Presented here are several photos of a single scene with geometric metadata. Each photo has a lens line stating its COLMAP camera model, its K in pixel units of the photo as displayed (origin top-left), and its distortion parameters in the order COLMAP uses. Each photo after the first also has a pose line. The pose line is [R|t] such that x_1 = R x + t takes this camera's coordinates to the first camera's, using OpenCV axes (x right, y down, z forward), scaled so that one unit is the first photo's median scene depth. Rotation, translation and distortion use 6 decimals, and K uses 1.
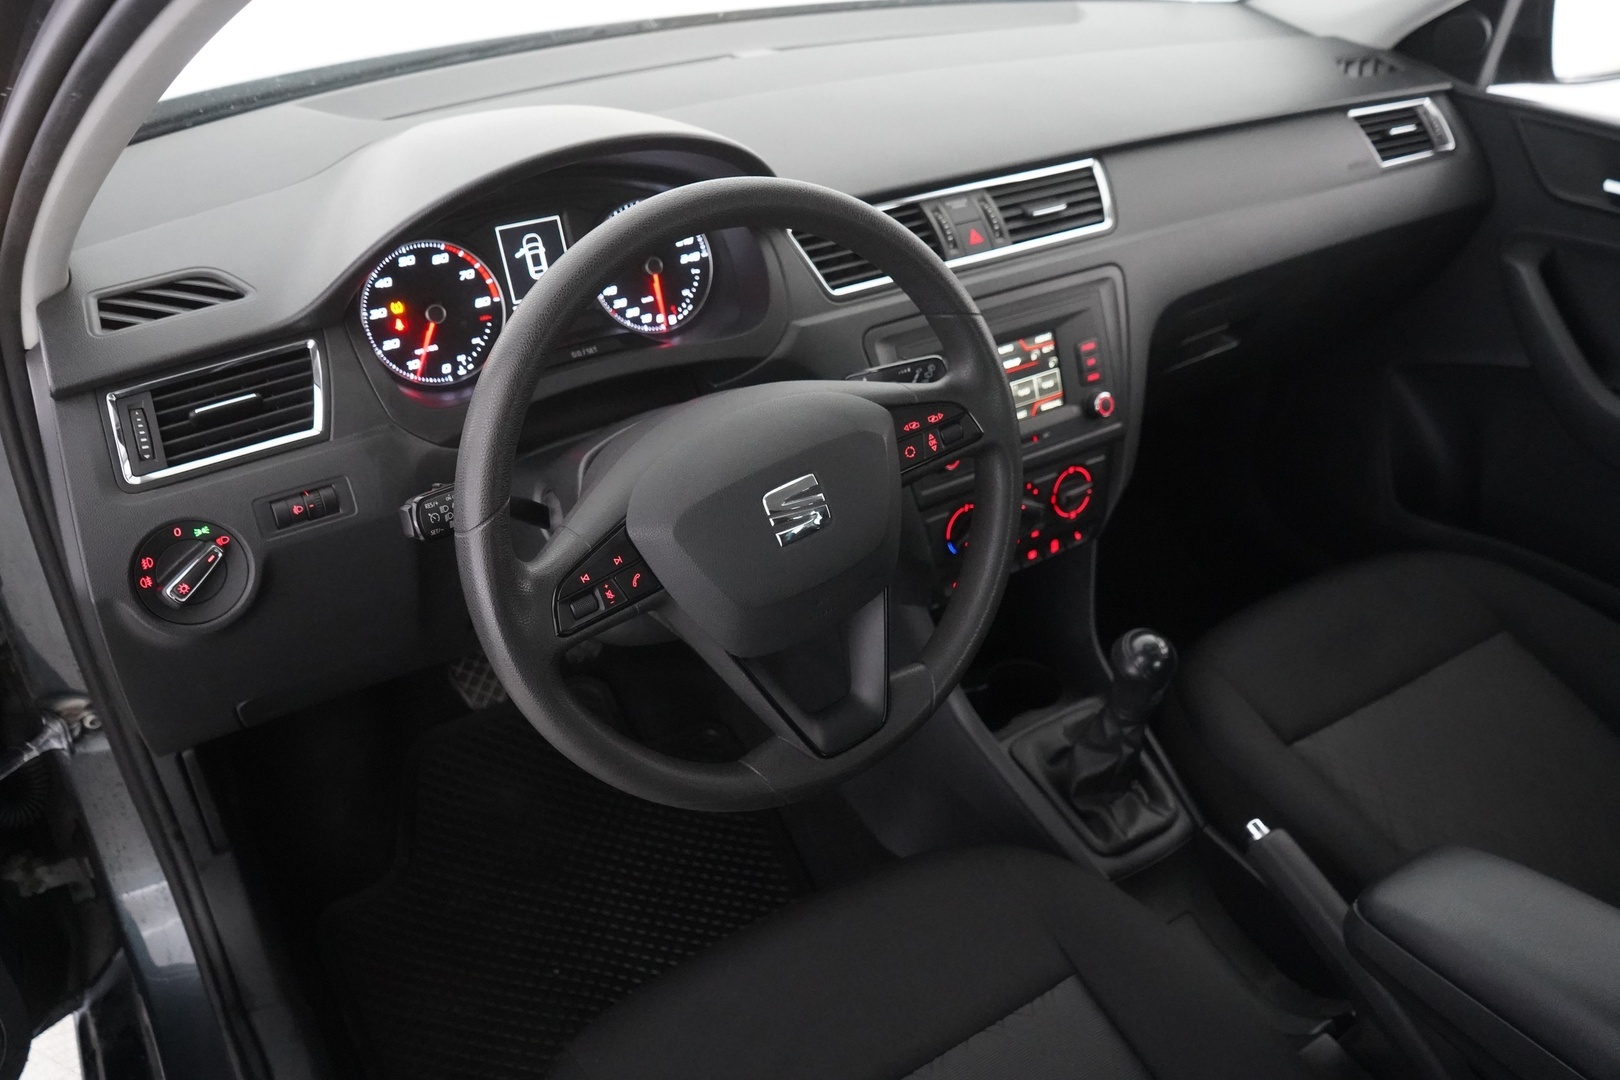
lens RADIAL K [[1328.6, 0, 810.0], [0, 1328.6, 540.0], [0, 0, 1]] dist [0.001055, -0.006029]
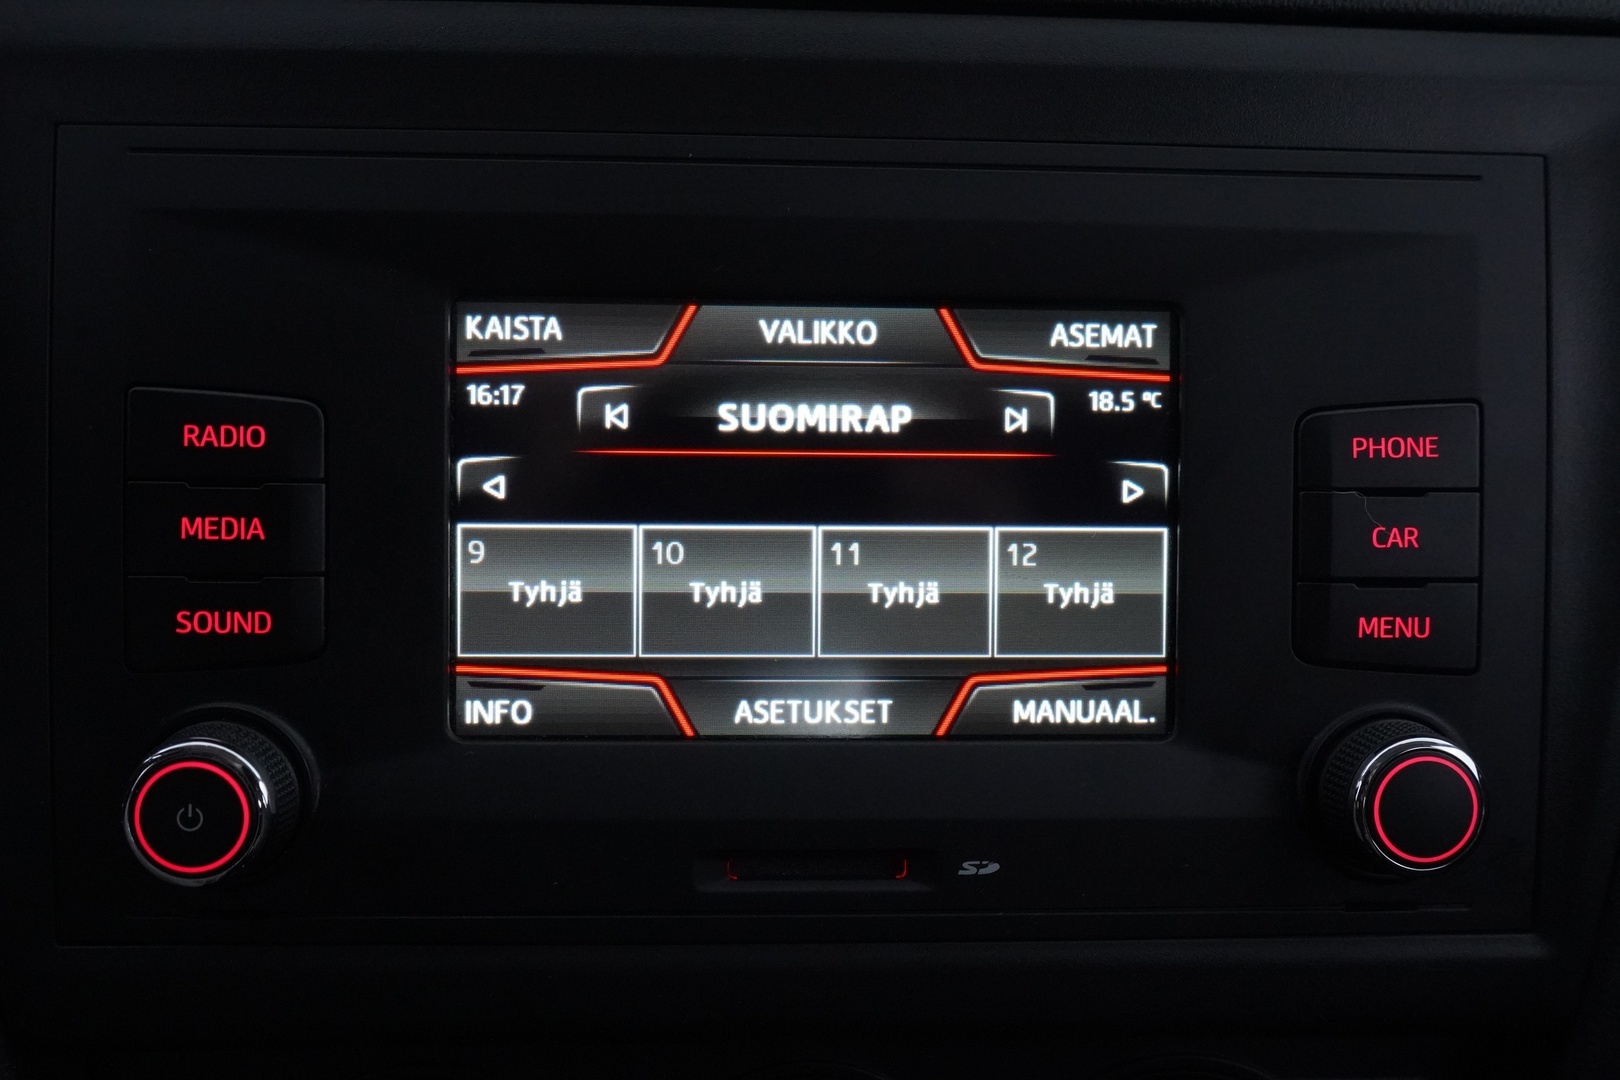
lens RADIAL K [[1328.6, 0, 810.0], [0, 1328.6, 540.0], [0, 0, 1]] dist [0.001055, -0.006029]
pose [[0.855395, 0.218567, -0.469604, 0.246485], [-0.295933, 0.950296, -0.096754, -0.102247], [0.425116, 0.221734, 0.877560, 0.882448]]
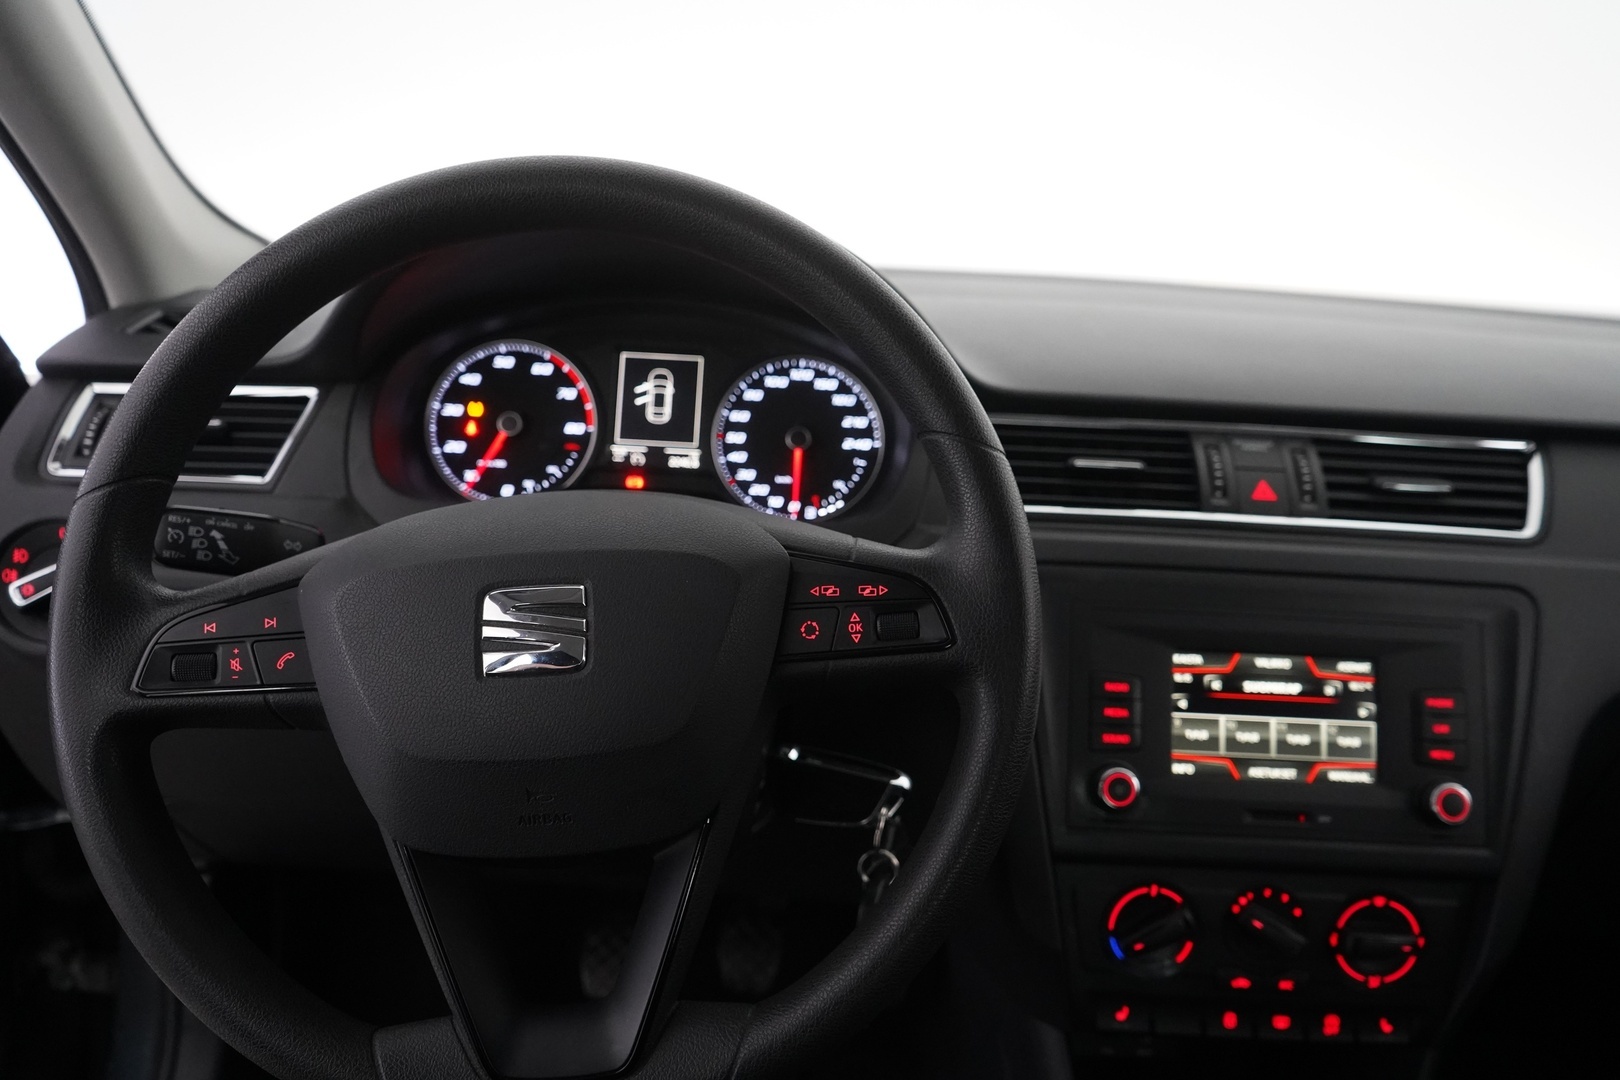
lens RADIAL K [[1328.6, 0, 810.0], [0, 1328.6, 540.0], [0, 0, 1]] dist [0.001055, -0.006029]
pose [[0.834007, 0.169135, -0.525191, 0.297507], [-0.336752, 0.910046, -0.241689, 0.032954], [0.437070, 0.378430, 0.815942, 0.377365]]
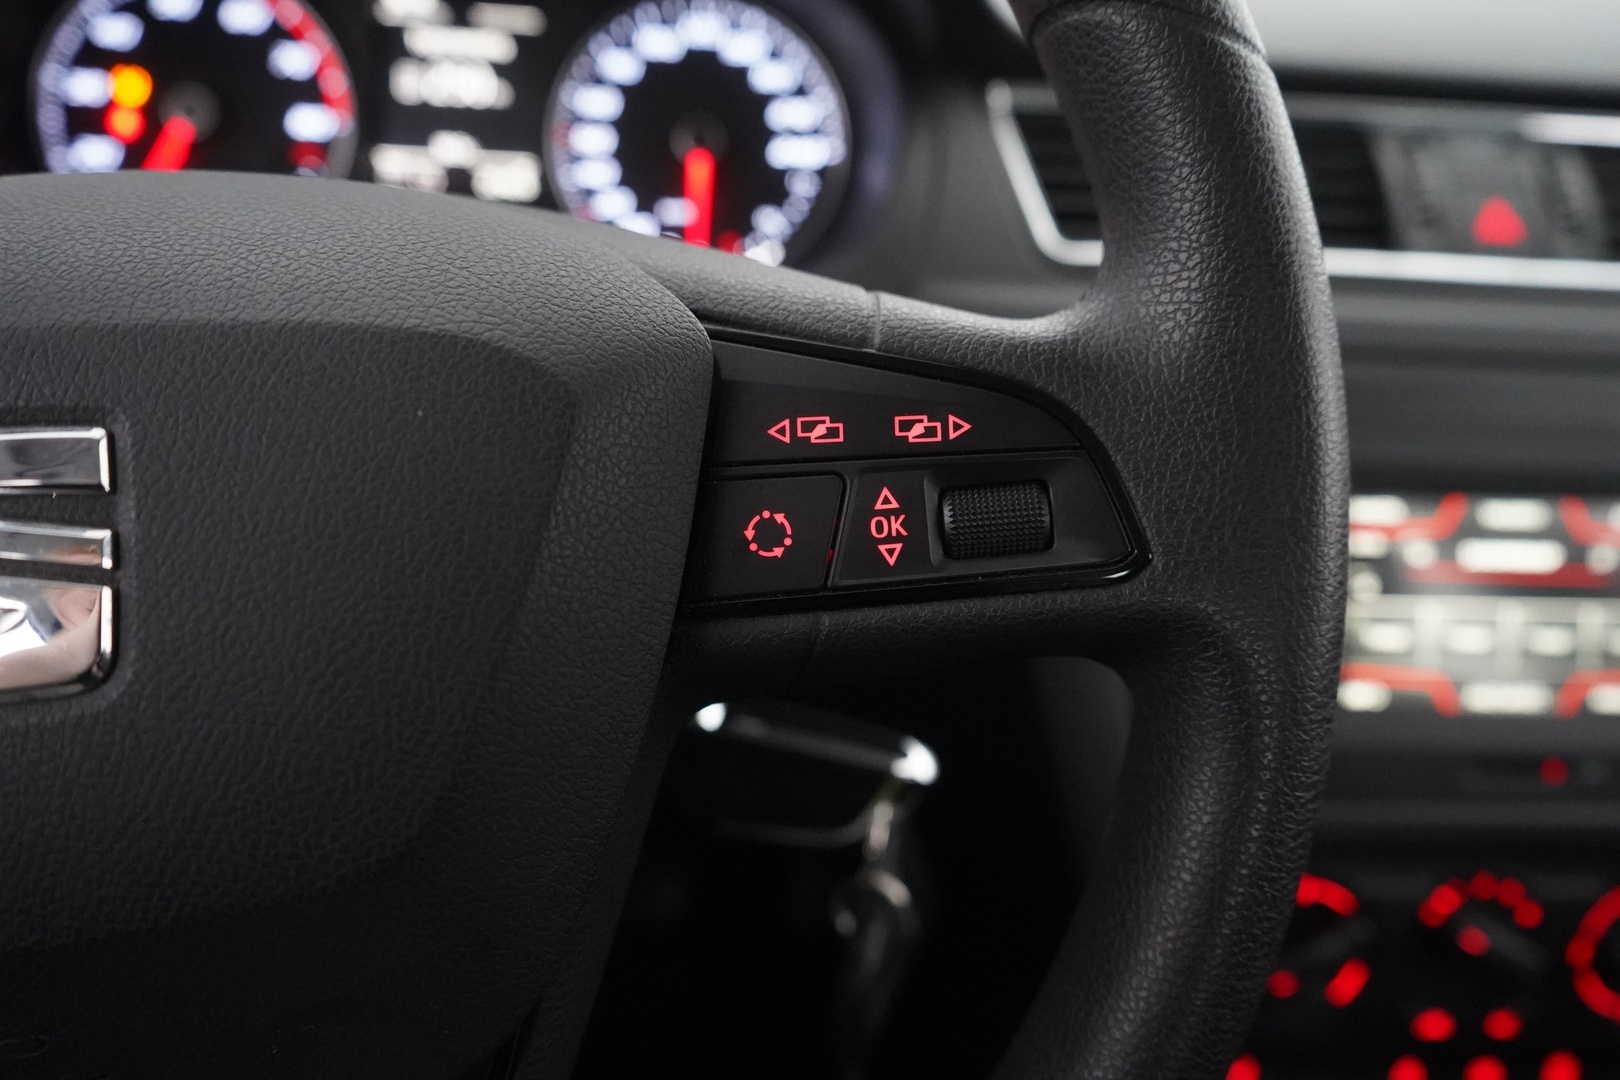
lens RADIAL K [[1313.5, 0, 810.0], [0, 1313.5, 540.0], [0, 0, 1]] dist [0.030923, -0.001901]
pose [[0.877009, 0.231108, -0.421241, 0.136925], [-0.306955, 0.943979, -0.121168, -0.030658], [0.369640, 0.235568, 0.898818, 0.614061]]
